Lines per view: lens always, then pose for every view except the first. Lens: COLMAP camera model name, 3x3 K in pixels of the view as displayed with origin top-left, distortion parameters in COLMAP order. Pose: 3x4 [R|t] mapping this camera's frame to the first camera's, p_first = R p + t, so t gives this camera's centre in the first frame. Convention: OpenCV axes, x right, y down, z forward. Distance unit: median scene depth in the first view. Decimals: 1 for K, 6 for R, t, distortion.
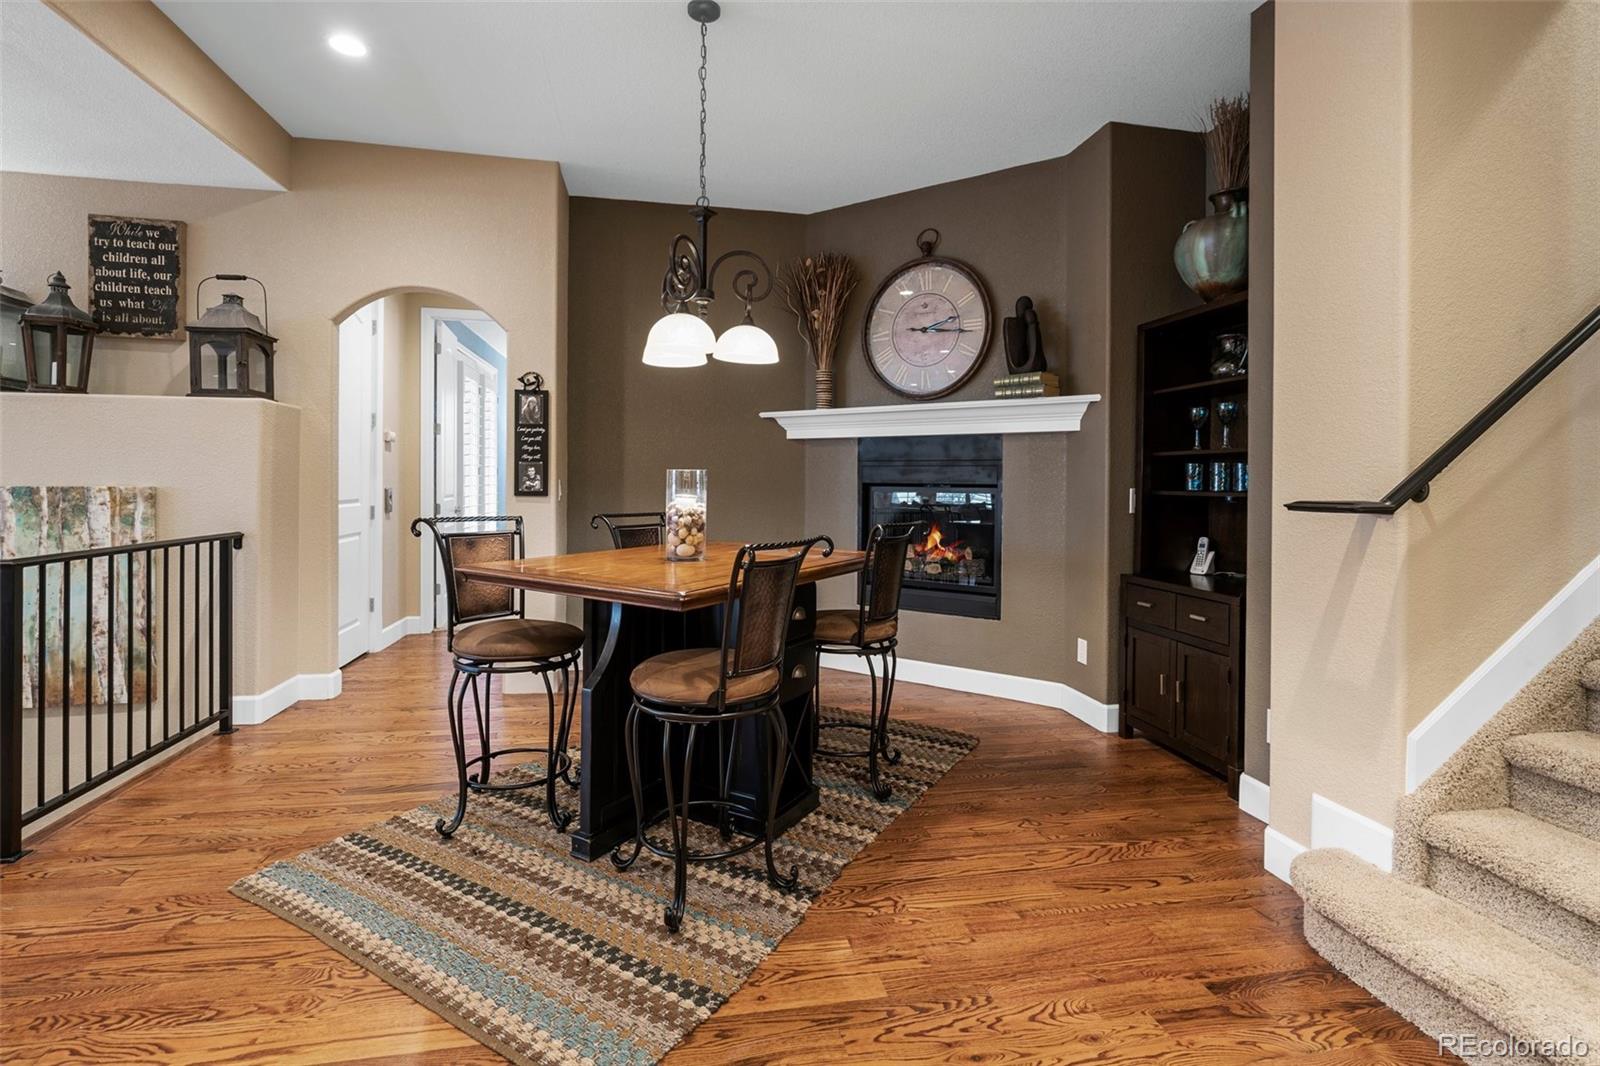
lens RADIAL K [[741.9, 0, 797.8], [0, 741.9, 486.7], [0, 0, 1]] dist [-0.003559, 0.000159]
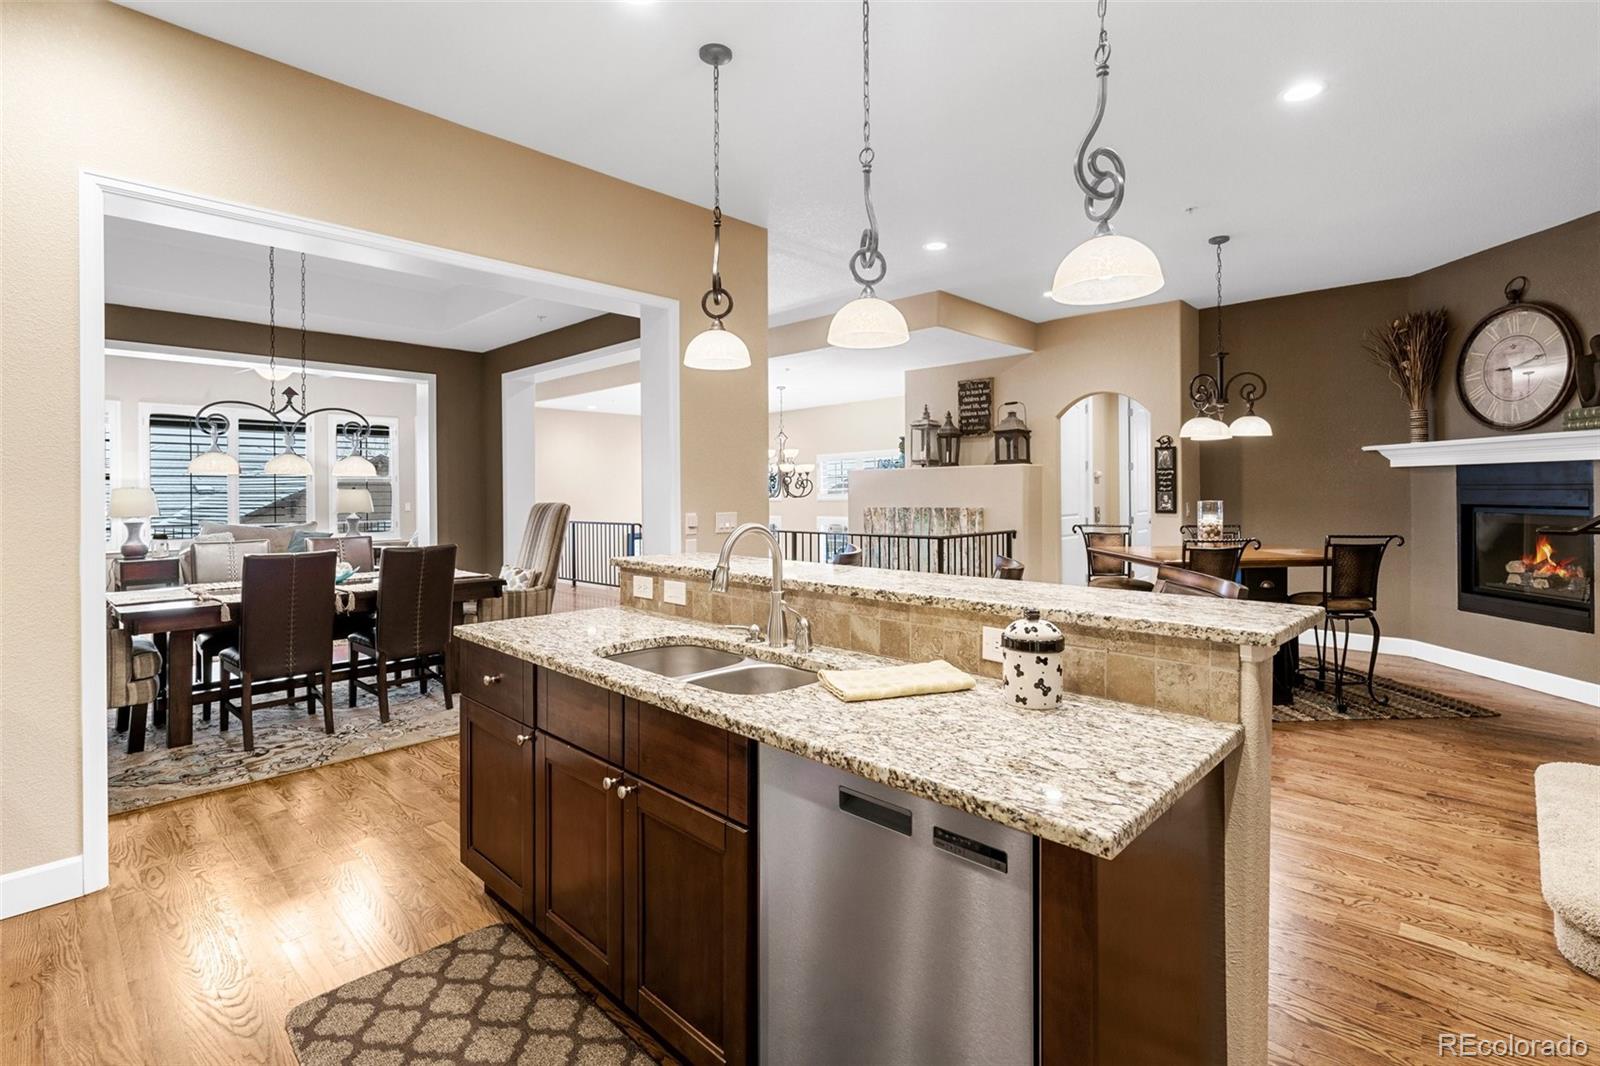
lens RADIAL K [[741.9, 0, 796.9], [0, 741.9, 497.1], [0, 0, 1]] dist [-0.003559, 0.000159]
pose [[0.564427, -0.007630, -0.825448, 0.559567], [0.007971, 0.999961, -0.003793, -0.024727], [0.825444, -0.004439, 0.564466, -0.610847]]
